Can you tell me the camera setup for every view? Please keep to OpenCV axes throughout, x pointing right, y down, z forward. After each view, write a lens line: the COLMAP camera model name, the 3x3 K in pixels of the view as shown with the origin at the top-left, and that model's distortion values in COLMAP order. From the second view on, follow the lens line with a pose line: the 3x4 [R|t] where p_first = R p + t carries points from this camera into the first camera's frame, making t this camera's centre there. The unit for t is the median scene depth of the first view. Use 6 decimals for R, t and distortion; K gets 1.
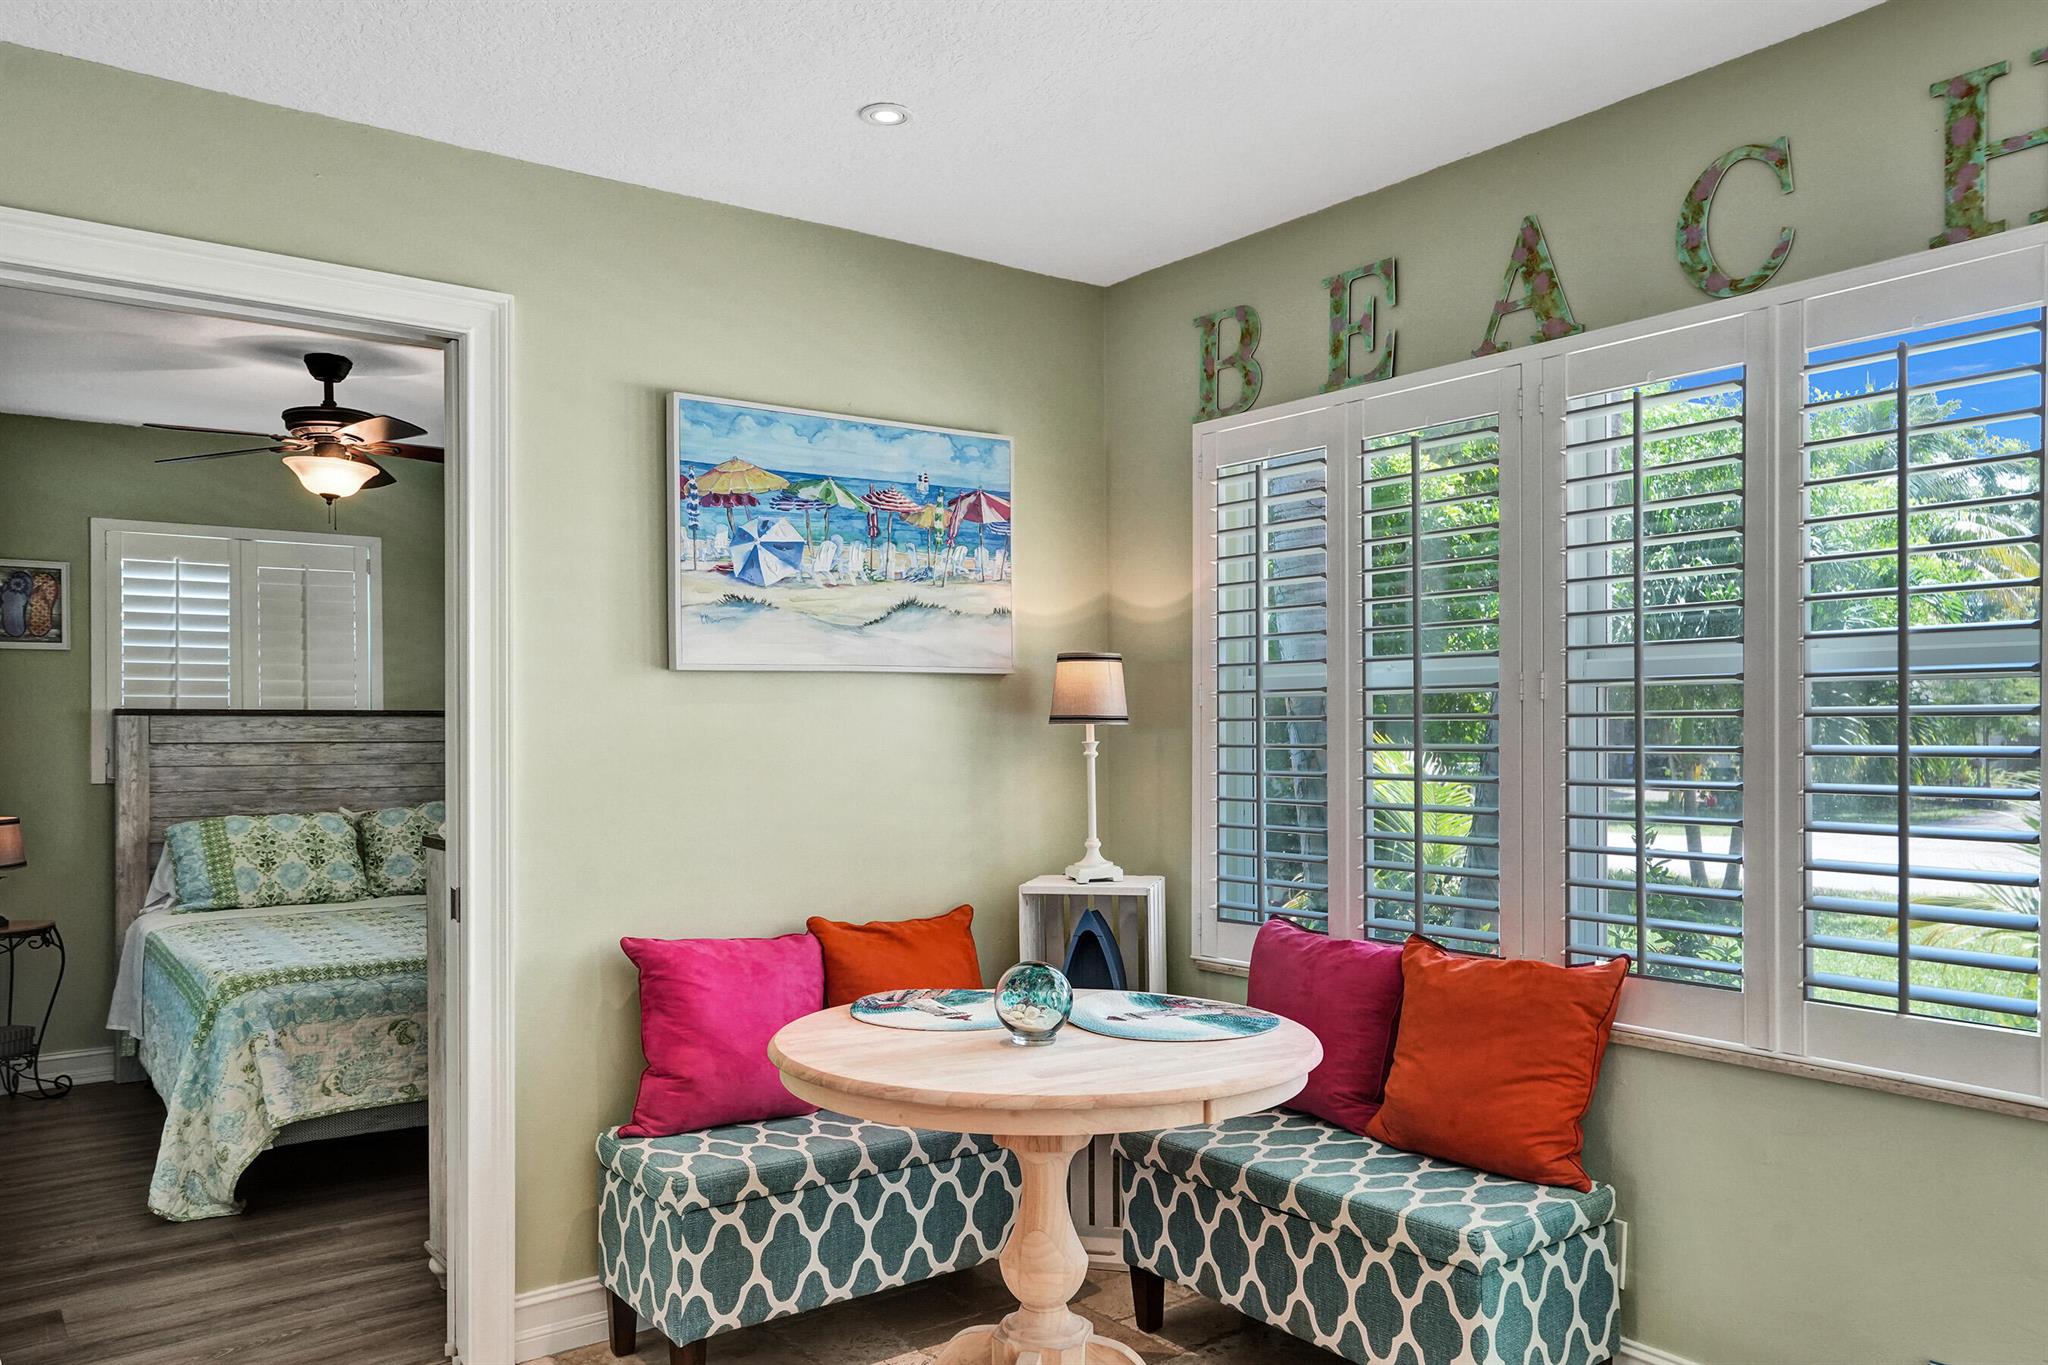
lens RADIAL K [[1485.4, 0, 1028.0], [0, 1485.4, 737.2], [0, 0, 1]] dist [0.037417, -0.000516]
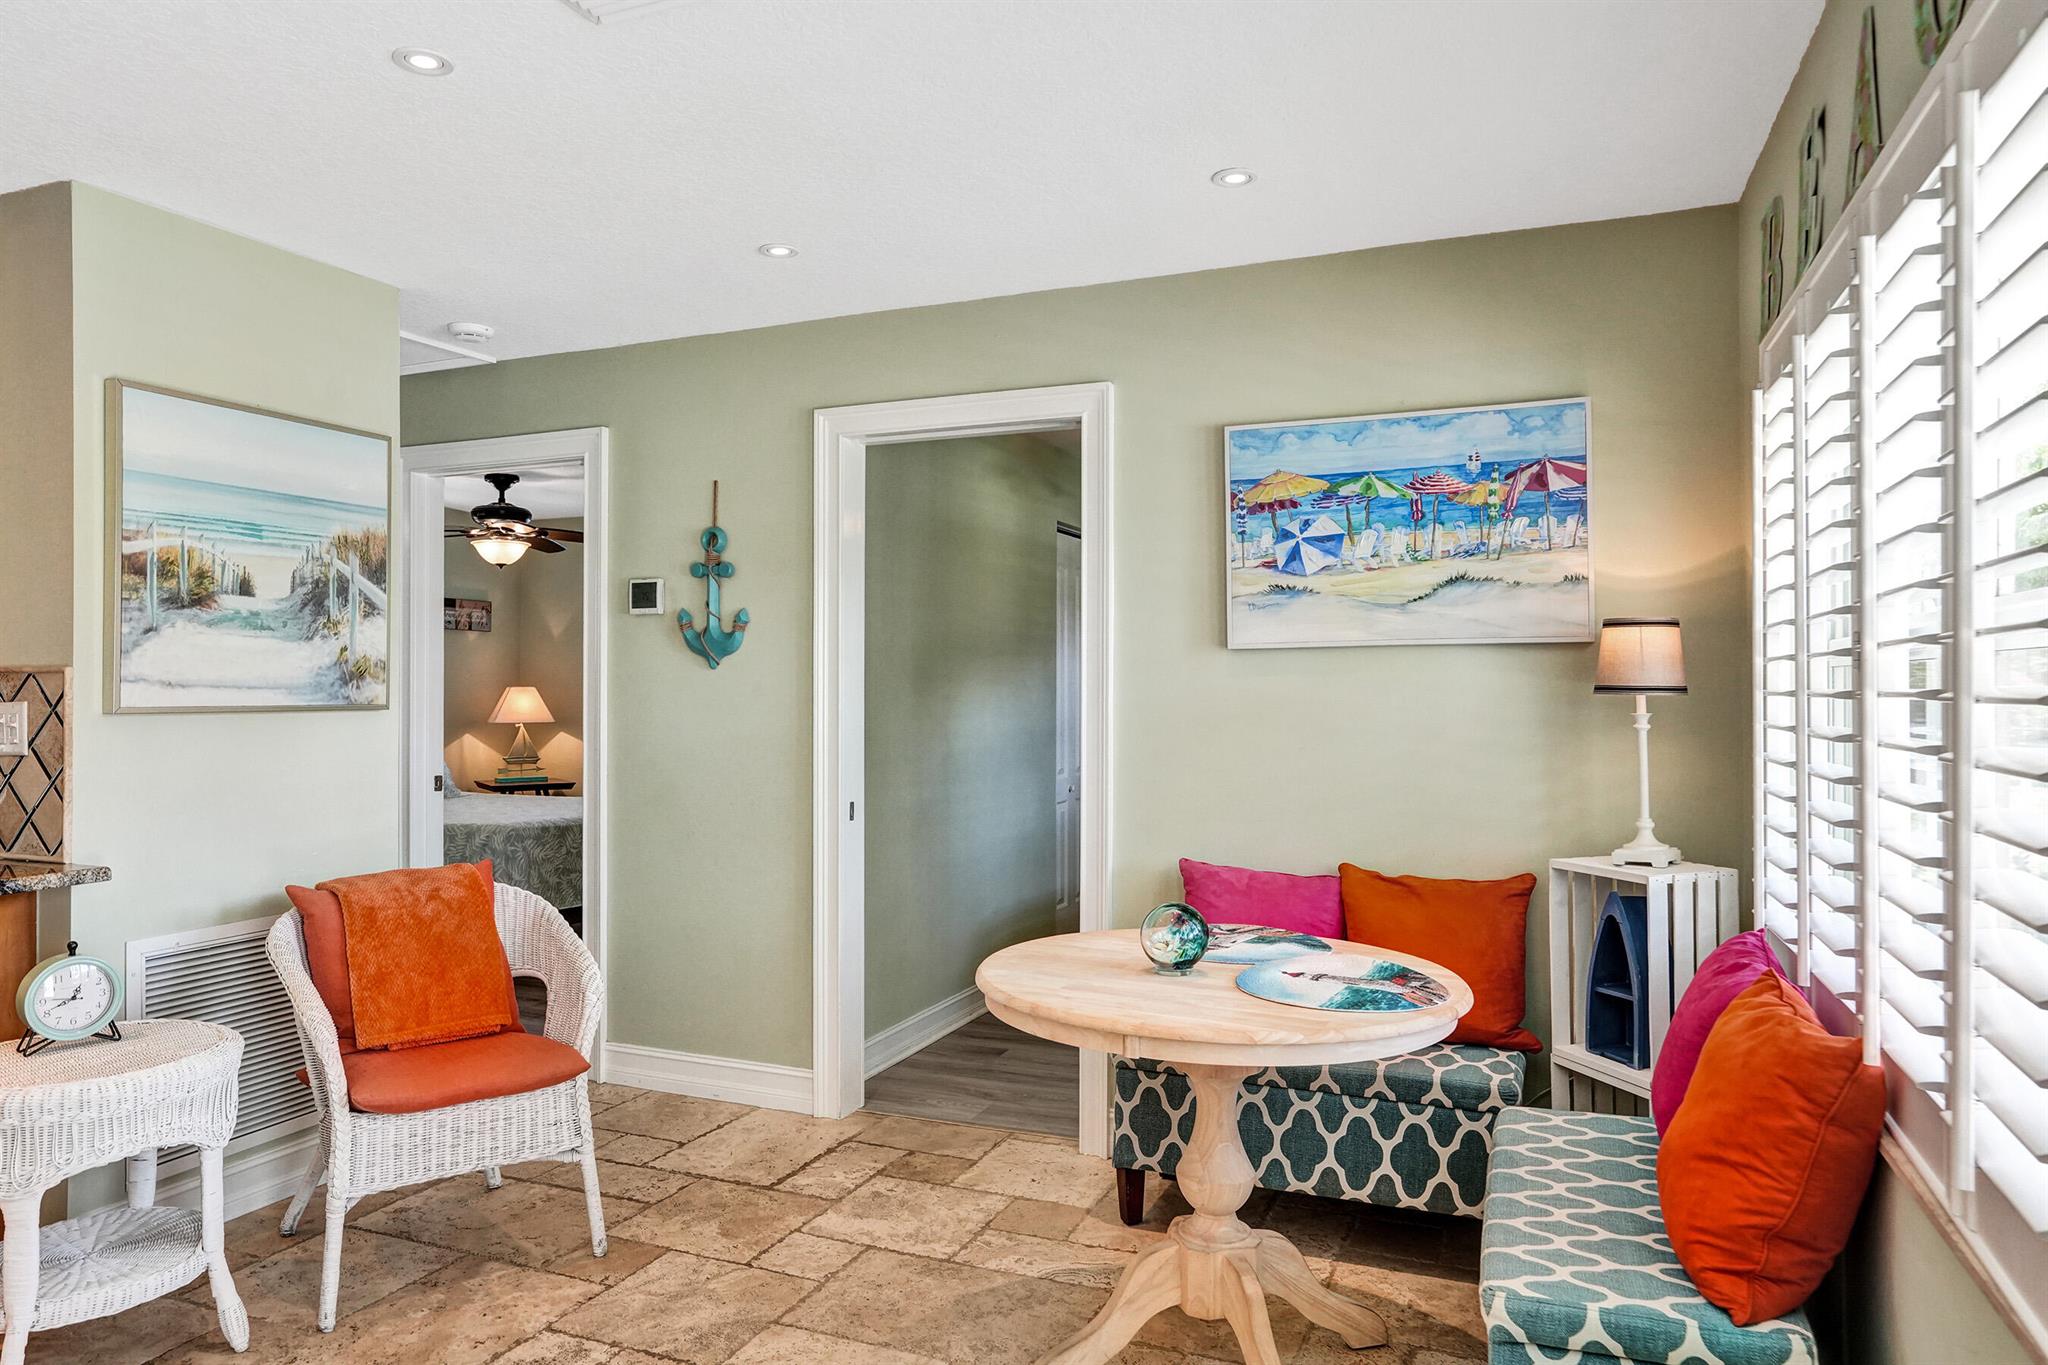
lens RADIAL K [[1339.1, 0, 1024.0], [0, 1339.1, 682.5], [0, 0, 1]] dist [-0.034008, 0.034902]
pose [[0.521316, -0.002299, -0.853360, 0.552954], [-0.008521, 0.999932, -0.007900, -0.006581], [0.853321, 0.011390, 0.521262, 0.243011]]
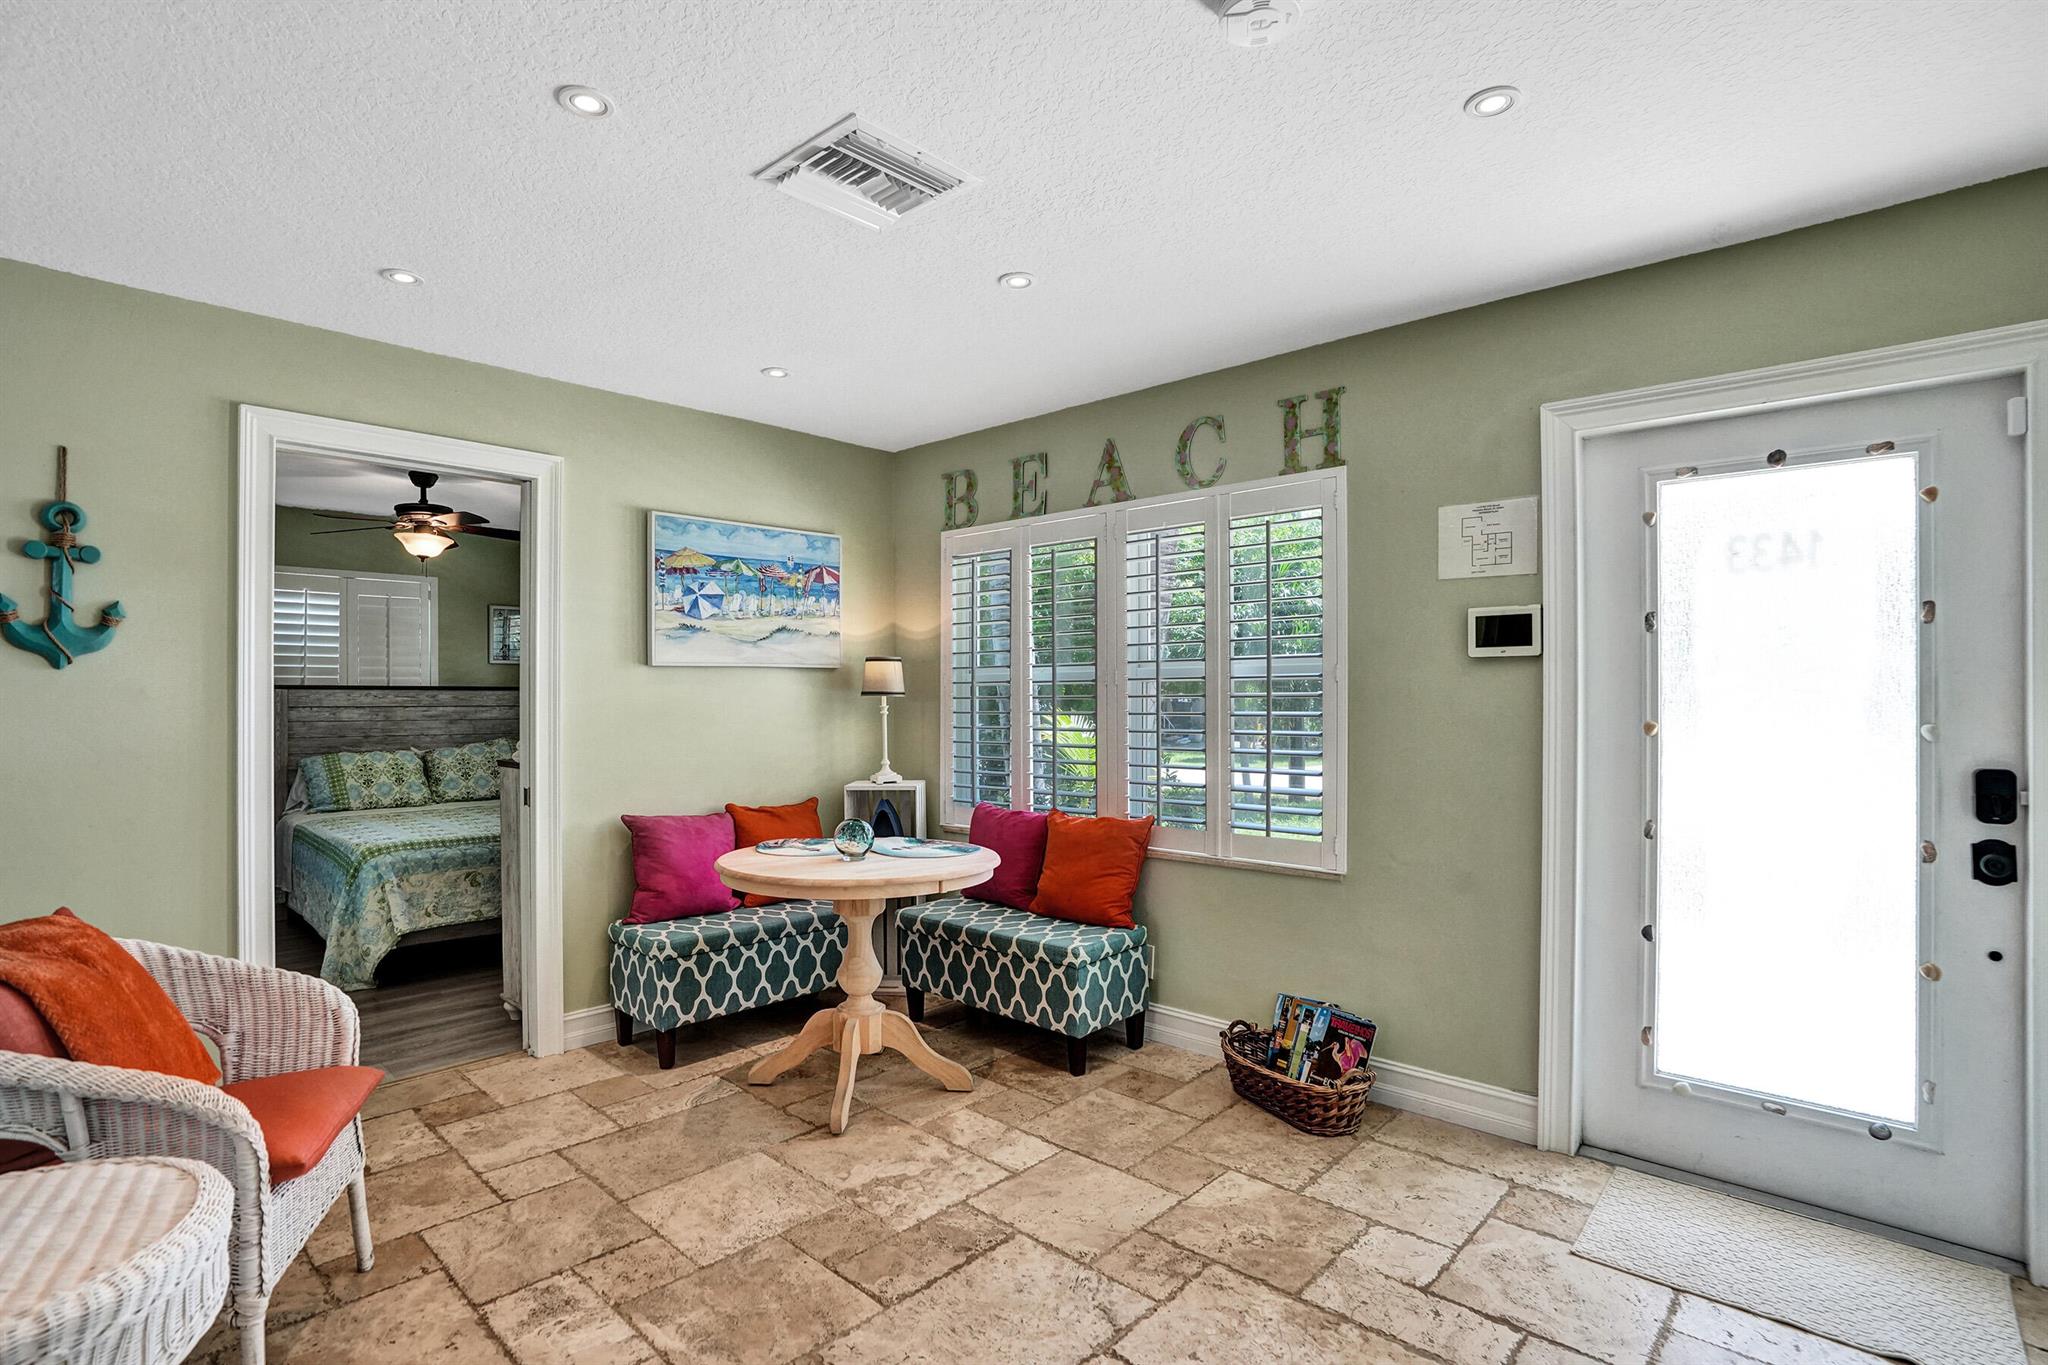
lens RADIAL K [[996.0, 0, 1015.9], [0, 996.0, 697.6], [0, 0, 1]] dist [-0.001670, 0.002054]
pose [[0.983463, 0.004655, 0.181050, -0.020058], [-0.004337, 0.999988, -0.002150, -0.005523], [-0.181058, 0.001329, 0.983471, -0.225315]]
